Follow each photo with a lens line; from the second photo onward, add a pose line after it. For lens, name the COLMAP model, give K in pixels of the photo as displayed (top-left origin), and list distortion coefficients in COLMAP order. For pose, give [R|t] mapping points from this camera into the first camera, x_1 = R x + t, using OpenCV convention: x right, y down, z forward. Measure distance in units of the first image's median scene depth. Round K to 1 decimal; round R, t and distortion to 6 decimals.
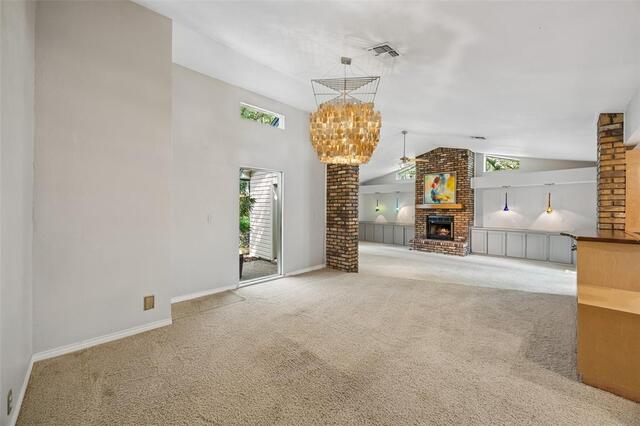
lens RADIAL K [[245.8, 0, 323.9], [0, 245.8, 211.2], [0, 0, 1]] dist [-0.000645, -0.000212]
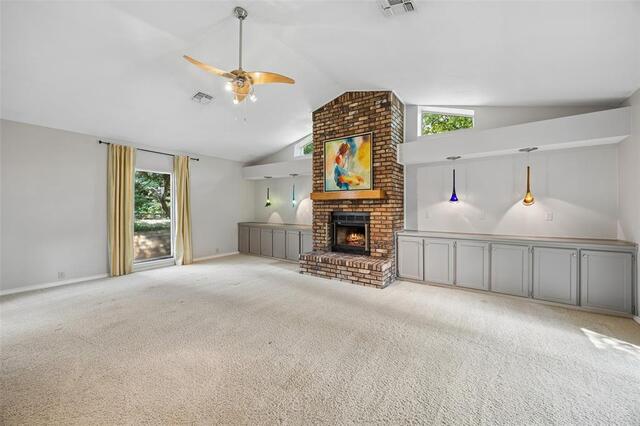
lens RADIAL K [[245.8, 0, 322.8], [0, 245.8, 208.9], [0, 0, 1]] dist [-0.000645, -0.000212]
pose [[0.985047, -0.007324, 0.172132, 0.327319], [0.008076, 0.999961, -0.003670, 0.013293], [-0.172098, 0.005005, 0.985067, 0.466236]]
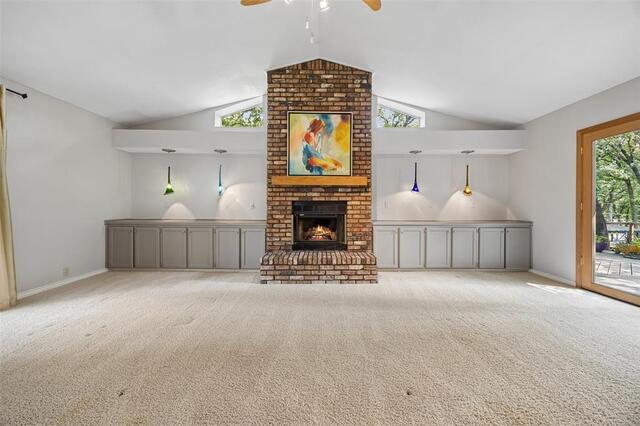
lens RADIAL K [[245.8, 0, 320.4], [0, 245.8, 206.7], [0, 0, 1]] dist [-0.000645, -0.000212]
pose [[0.702564, -0.010828, 0.711538, 0.131536], [0.006854, 0.999941, 0.008449, 0.026386], [-0.711587, -0.001059, 0.702597, 0.685109]]
